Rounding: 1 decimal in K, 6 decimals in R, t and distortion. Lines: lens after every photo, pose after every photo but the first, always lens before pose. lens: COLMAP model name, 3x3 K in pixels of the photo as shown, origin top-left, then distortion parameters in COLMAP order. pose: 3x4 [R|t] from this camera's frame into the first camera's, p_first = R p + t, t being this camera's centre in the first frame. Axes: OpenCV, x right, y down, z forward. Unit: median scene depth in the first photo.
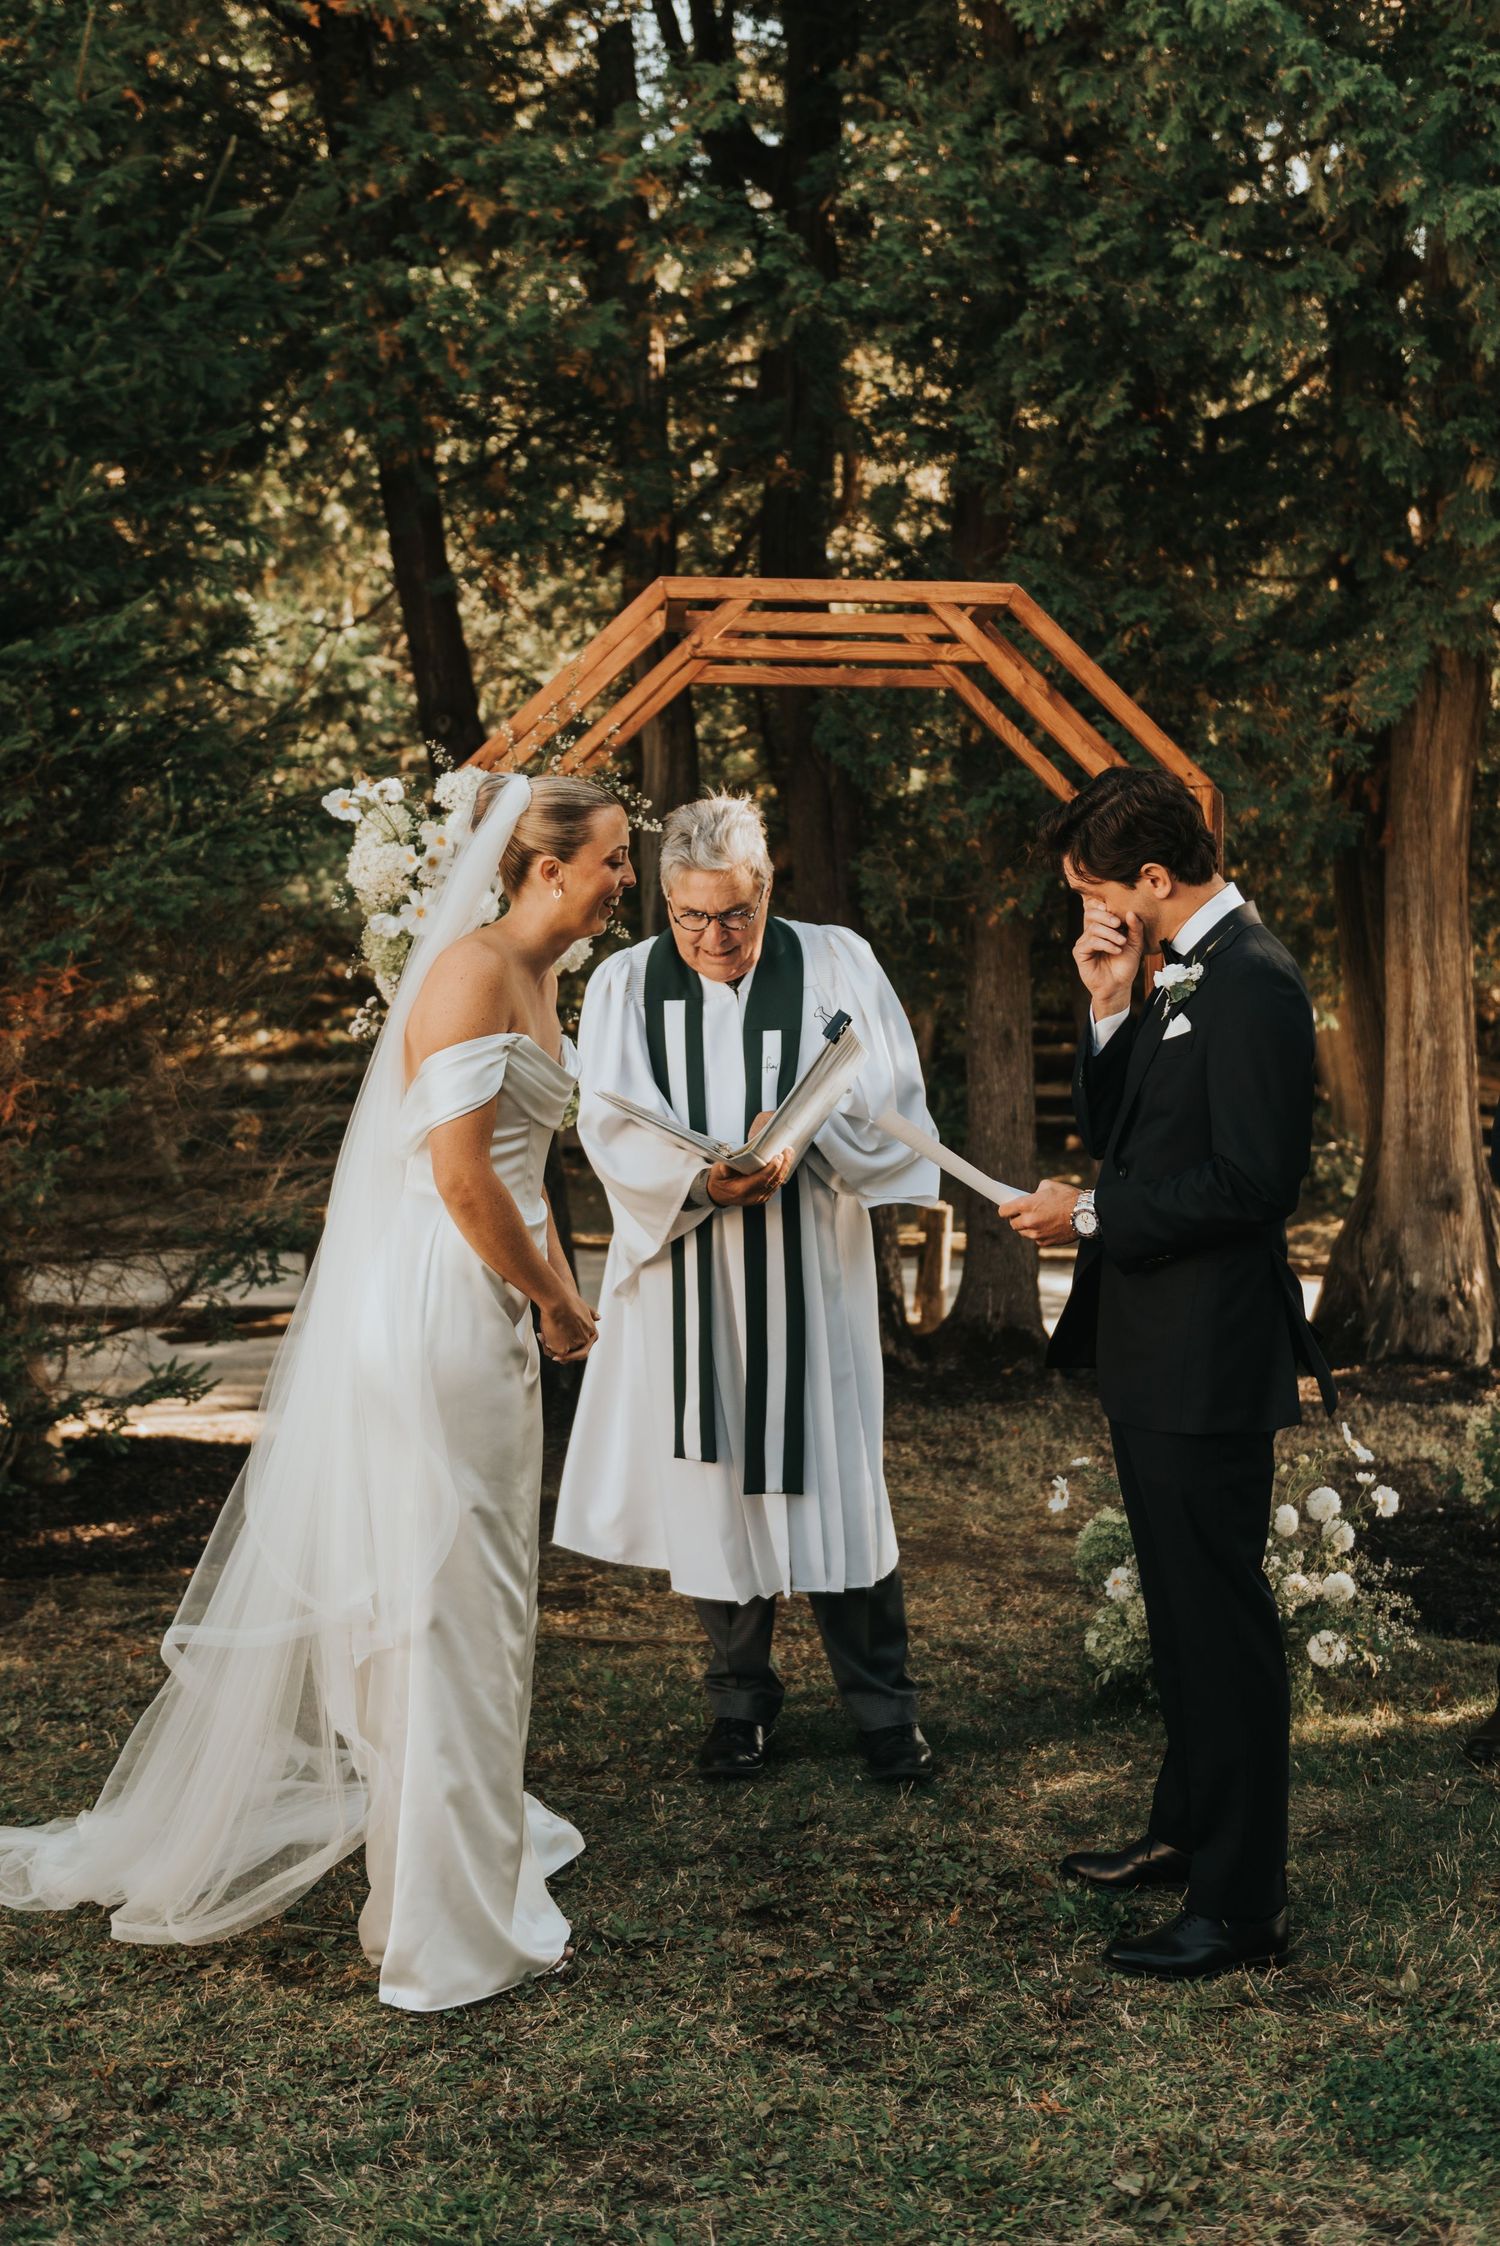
lens RADIAL K [[3175.8, 0, 749.9], [0, 3175.8, 1084.5], [0, 0, 1]] dist [0.139369, -0.021171]
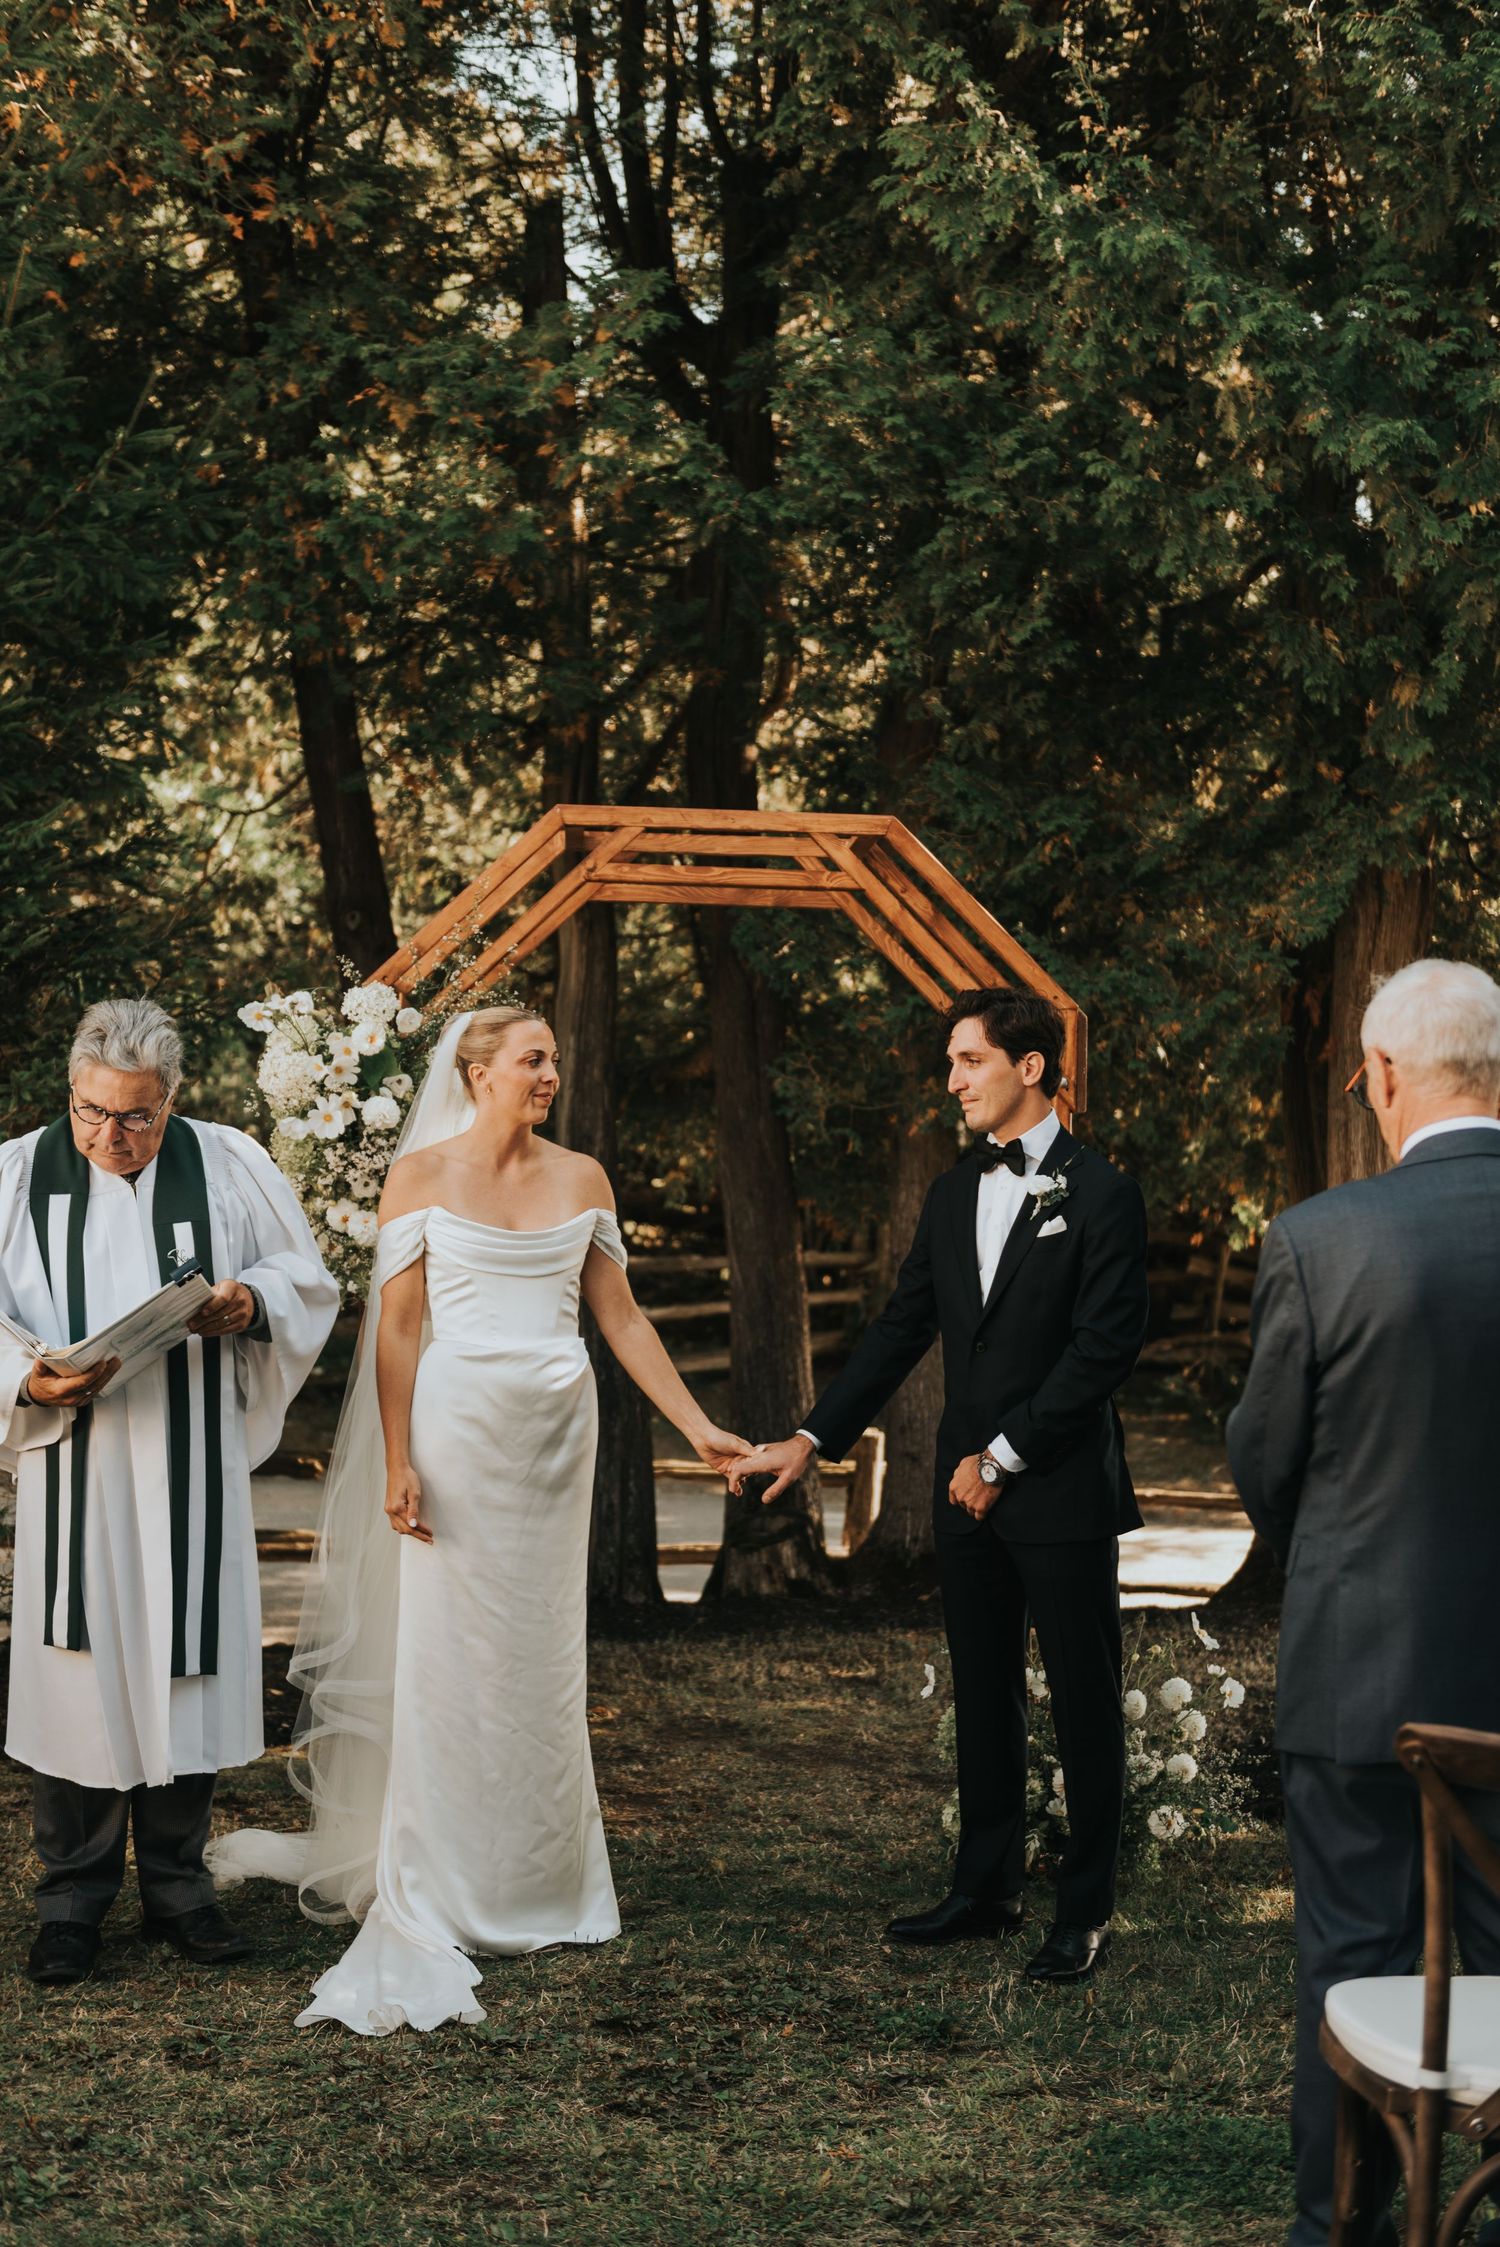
lens RADIAL K [[3571.6, 0, 699.2], [0, 3571.6, 1123.6], [0, 0, 1]] dist [0.210527, 0.000991]
pose [[0.999902, 0.013988, 0.000807, 0.020747], [-0.013926, 0.998530, -0.052391, 0.009460], [-0.001538, 0.052375, 0.998626, -0.201225]]
